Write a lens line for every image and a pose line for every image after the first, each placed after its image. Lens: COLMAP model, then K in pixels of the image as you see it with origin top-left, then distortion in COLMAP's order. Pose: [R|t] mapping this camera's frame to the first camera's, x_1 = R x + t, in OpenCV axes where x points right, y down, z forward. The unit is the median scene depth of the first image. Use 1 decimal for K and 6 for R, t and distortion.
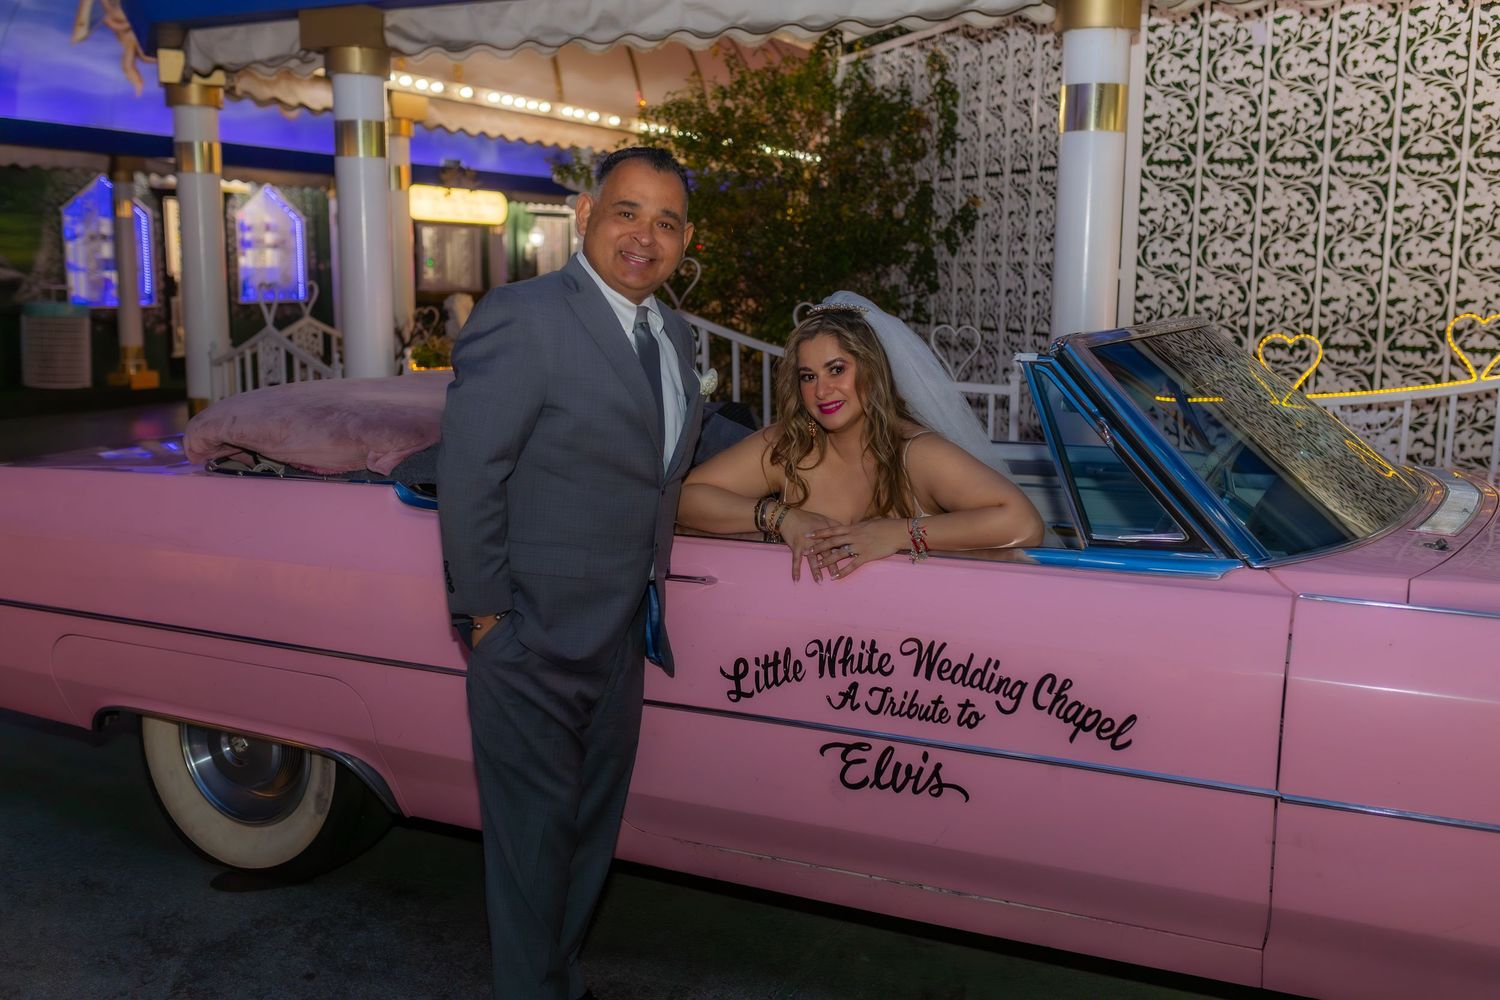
lens RADIAL K [[1424.4, 0, 748.5], [0, 1424.4, 502.9], [0, 0, 1]] dist [-0.000502, 0.011062]
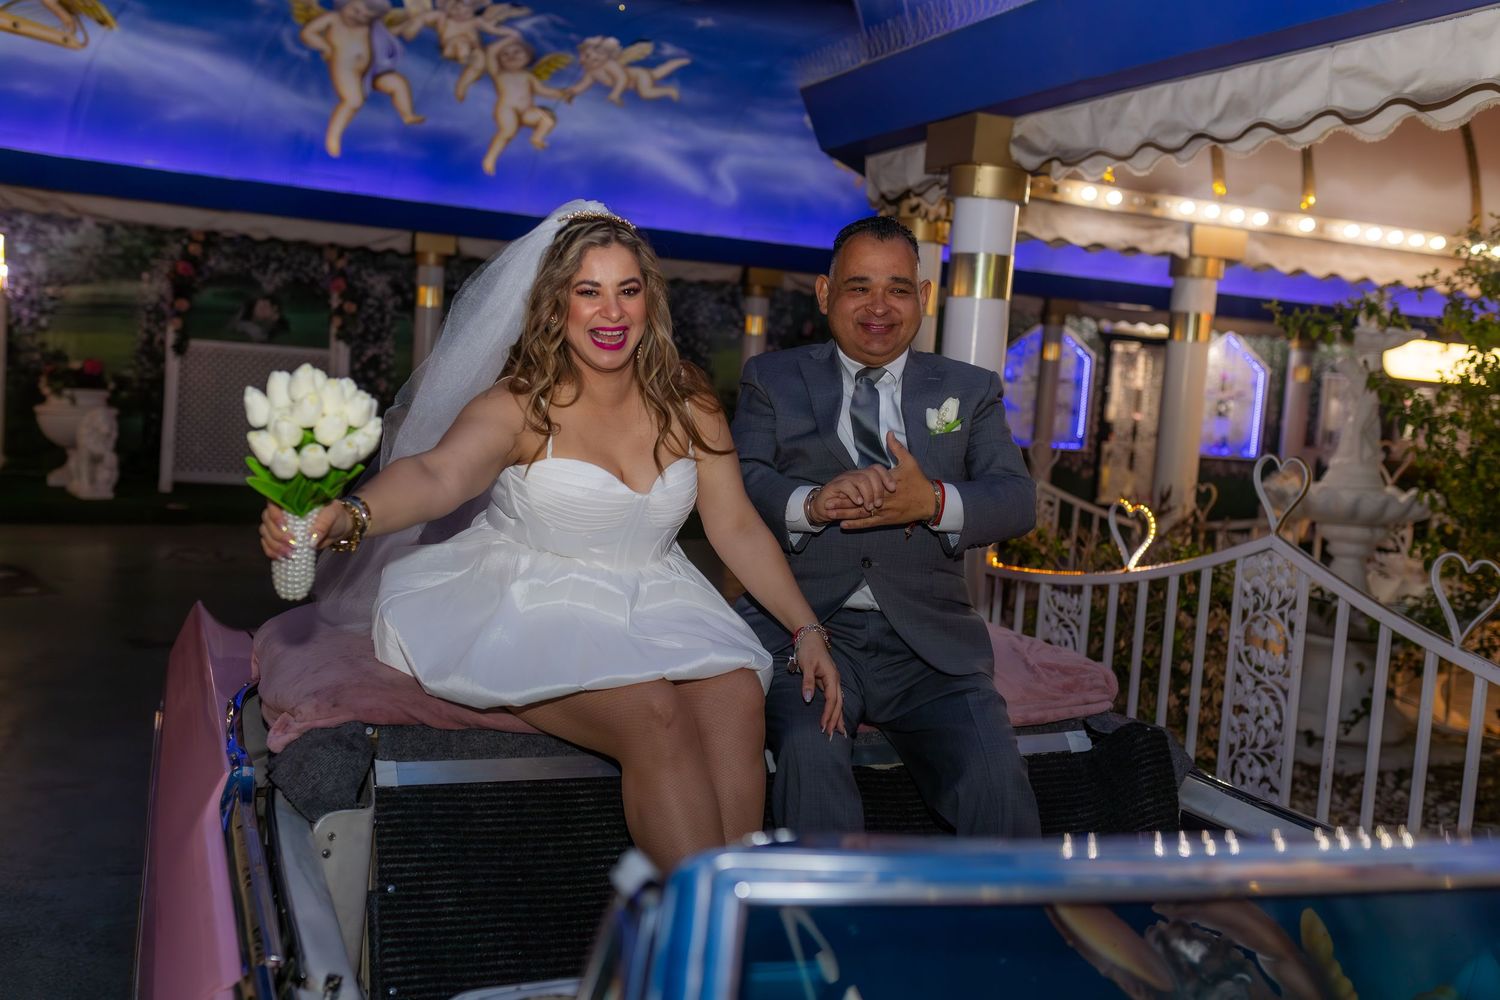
lens RADIAL K [[1424.4, 0, 748.5], [0, 1424.4, 502.9], [0, 0, 1]] dist [-0.000502, 0.011062]
pose [[0.728940, 0.113088, -0.675172, 0.172419], [-0.179977, 0.983225, -0.029624, -0.072086], [0.660496, 0.143110, 0.737065, 0.297803]]
